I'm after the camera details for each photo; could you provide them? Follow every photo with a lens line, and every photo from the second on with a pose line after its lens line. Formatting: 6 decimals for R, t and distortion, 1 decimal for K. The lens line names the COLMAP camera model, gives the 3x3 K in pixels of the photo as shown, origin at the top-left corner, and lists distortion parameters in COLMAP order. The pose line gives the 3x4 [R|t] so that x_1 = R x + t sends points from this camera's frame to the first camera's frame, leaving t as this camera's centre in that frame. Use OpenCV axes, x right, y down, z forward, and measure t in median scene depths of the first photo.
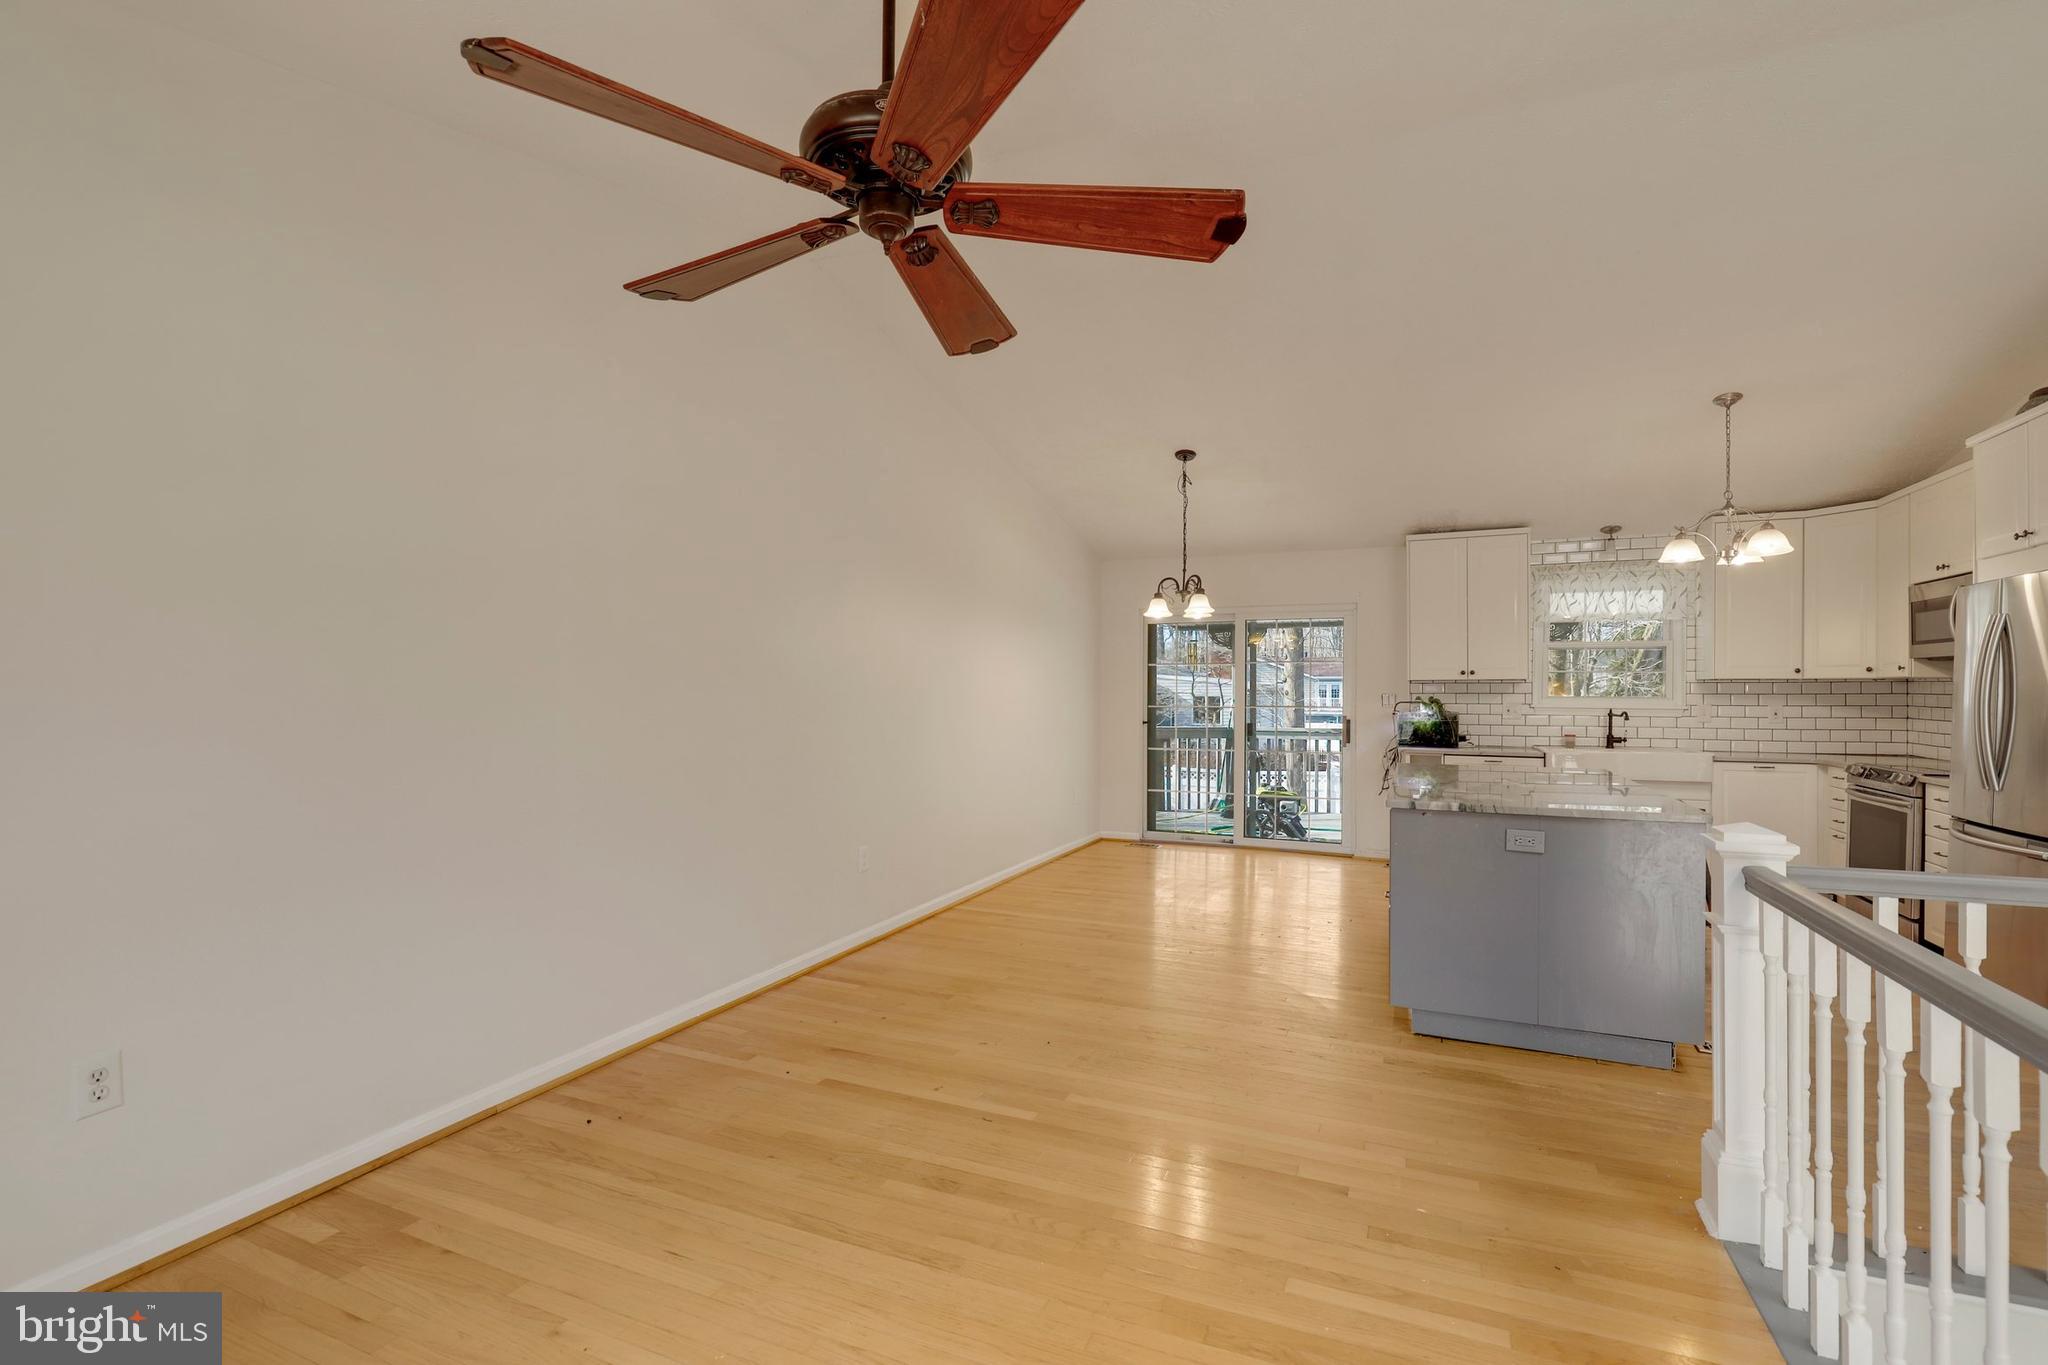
lens RADIAL K [[912.6, 0, 1017.9], [0, 912.6, 681.7], [0, 0, 1]] dist [0.003807, 0.000652]
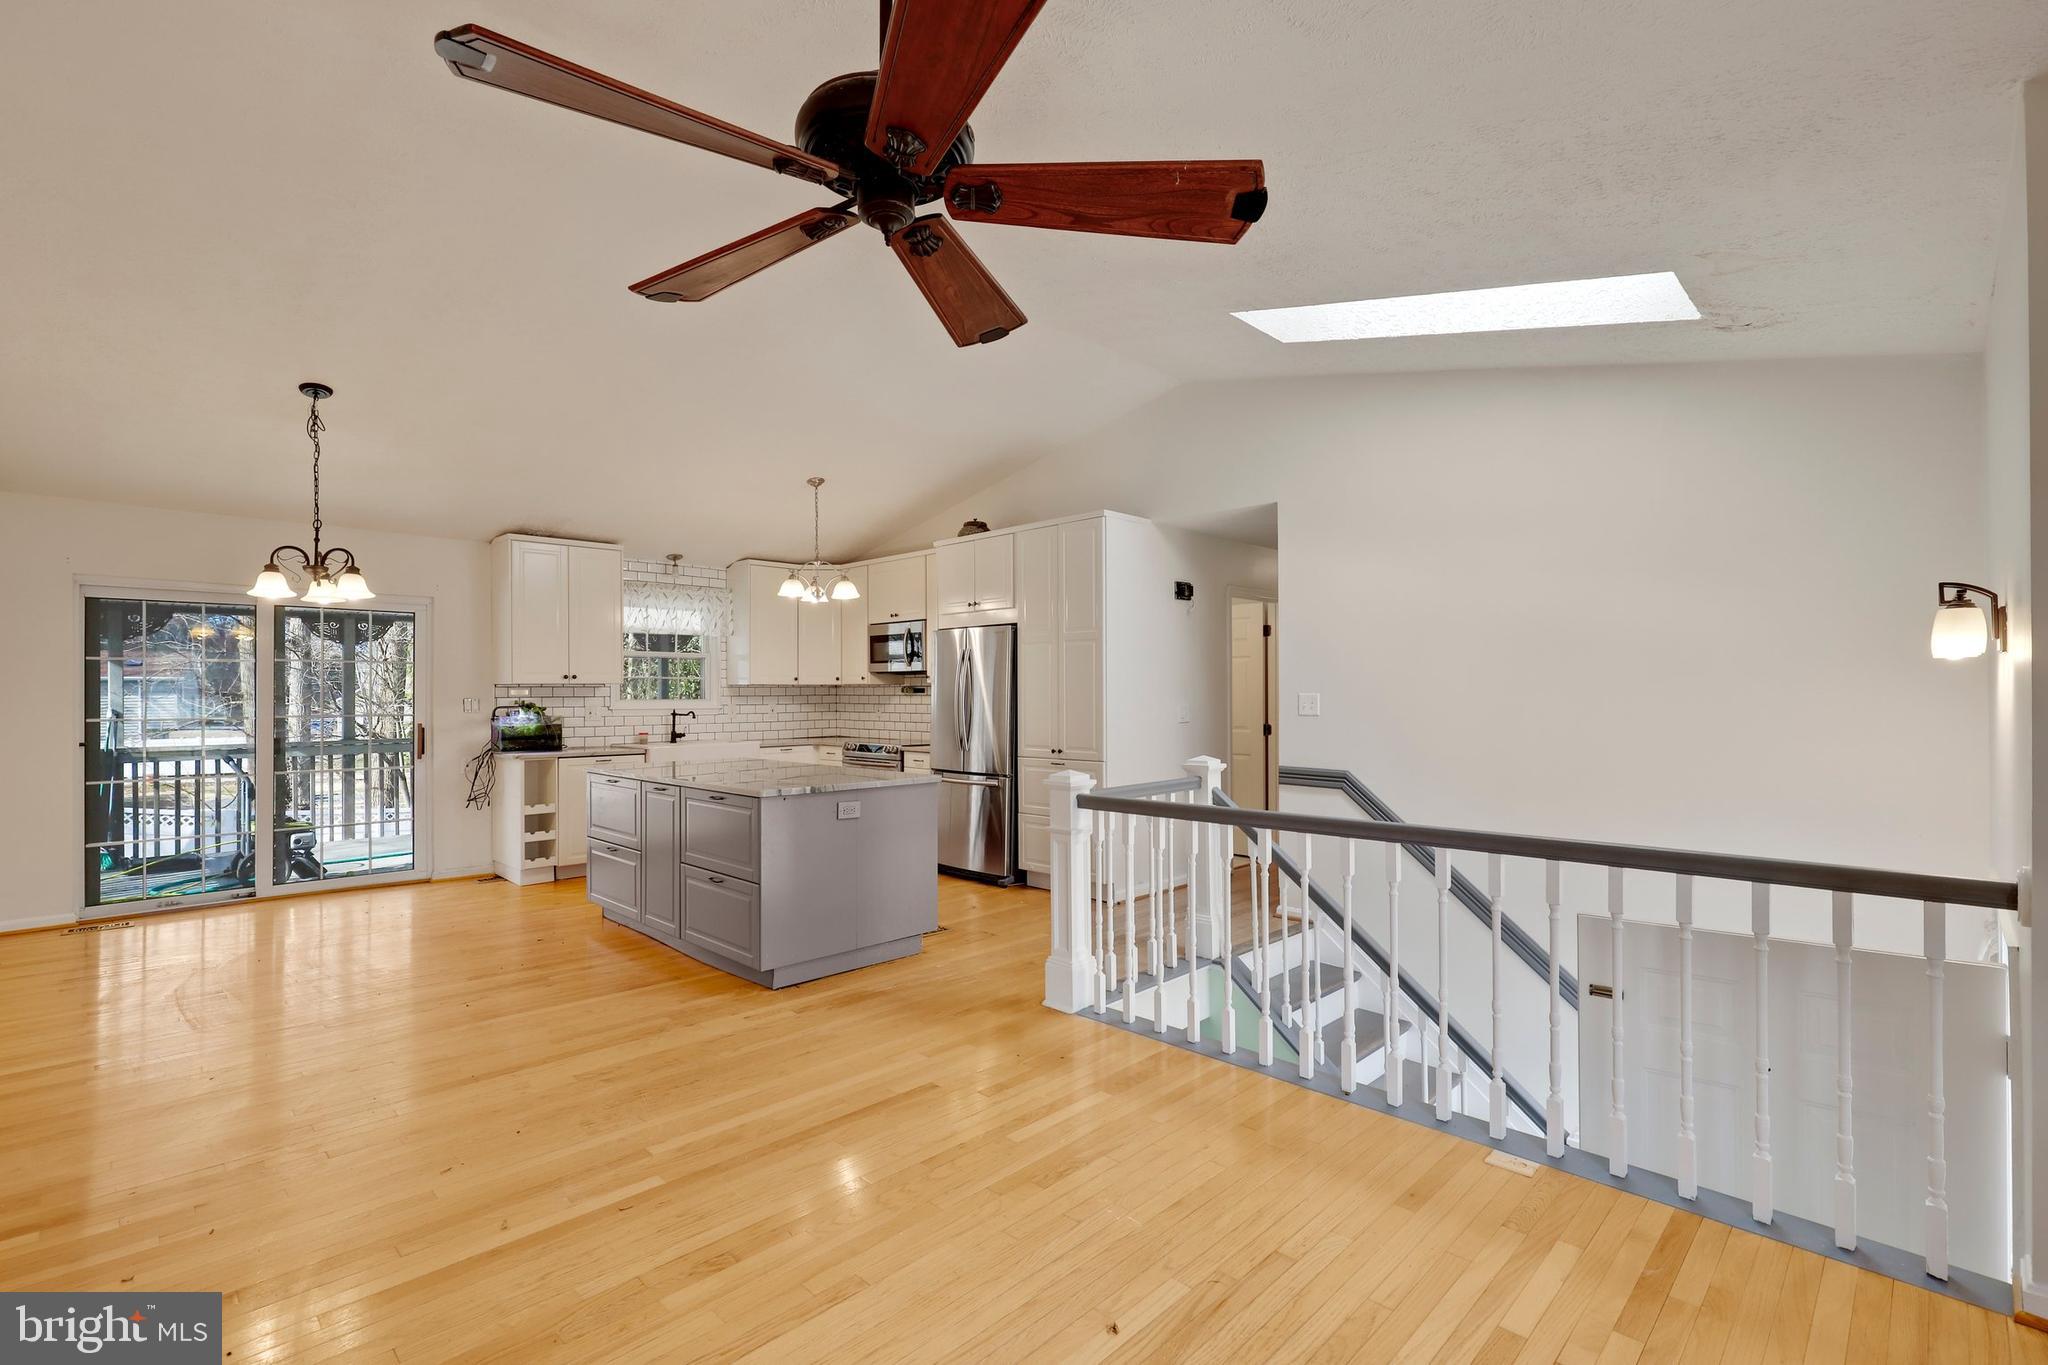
lens RADIAL K [[912.6, 0, 1022.5], [0, 912.6, 685.9], [0, 0, 1]] dist [0.003807, 0.000652]
pose [[0.381418, 0.003888, 0.924395, -0.291374], [-0.004345, 0.999988, -0.002414, 0.000334], [-0.924393, -0.003096, 0.381430, 0.149713]]
